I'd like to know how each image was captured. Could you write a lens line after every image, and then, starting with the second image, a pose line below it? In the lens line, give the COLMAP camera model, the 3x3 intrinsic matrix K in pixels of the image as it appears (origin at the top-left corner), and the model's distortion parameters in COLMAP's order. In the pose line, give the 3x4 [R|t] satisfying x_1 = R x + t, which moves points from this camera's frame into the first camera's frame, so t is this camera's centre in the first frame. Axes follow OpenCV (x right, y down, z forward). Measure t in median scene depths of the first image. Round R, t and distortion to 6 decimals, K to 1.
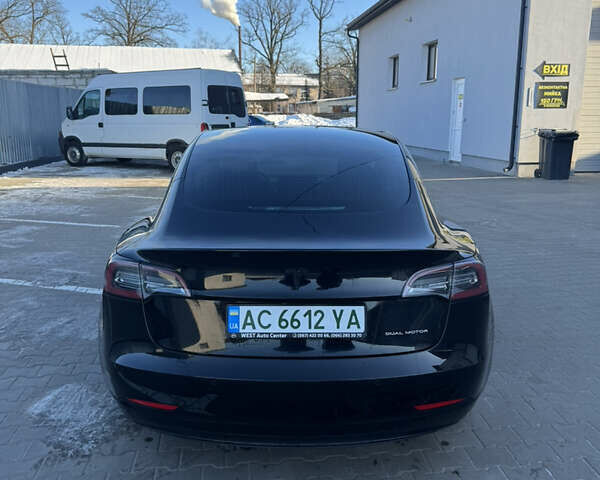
lens RADIAL K [[556.0, 0, 300.0], [0, 556.0, 240.0], [0, 0, 1]] dist [0.076389, -0.151901]
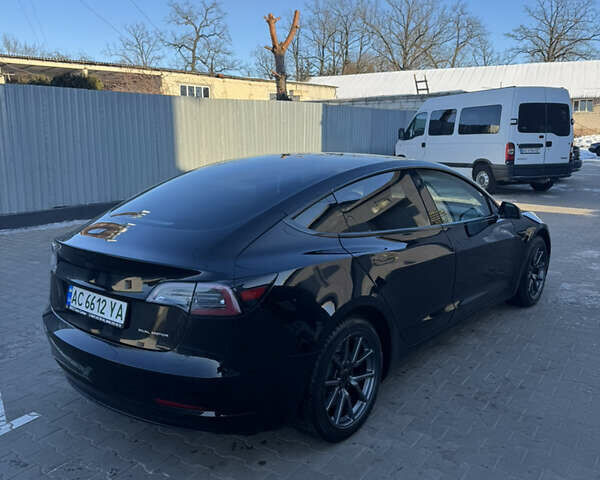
lens RADIAL K [[556.0, 0, 300.0], [0, 556.0, 240.0], [0, 0, 1]] dist [0.076389, -0.151901]
pose [[0.770594, 0.111343, -0.627525, 0.106858], [-0.130250, 0.991353, 0.015951, -0.007962], [0.623875, 0.069443, 0.778433, 0.025251]]
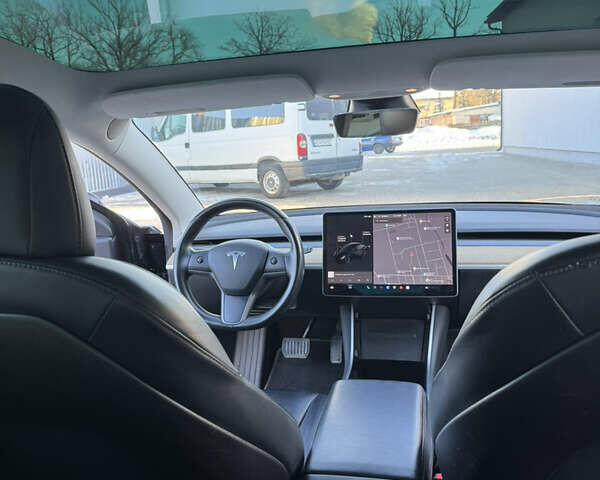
lens RADIAL K [[567.6, 0, 300.0], [0, 567.6, 240.0], [0, 0, 1]] dist [0.097972, -0.118156]
pose [[0.972779, -0.019842, -0.230884, 0.005330], [0.011388, 0.999217, -0.037892, -0.018733], [0.231455, 0.034231, 0.972243, 0.142669]]
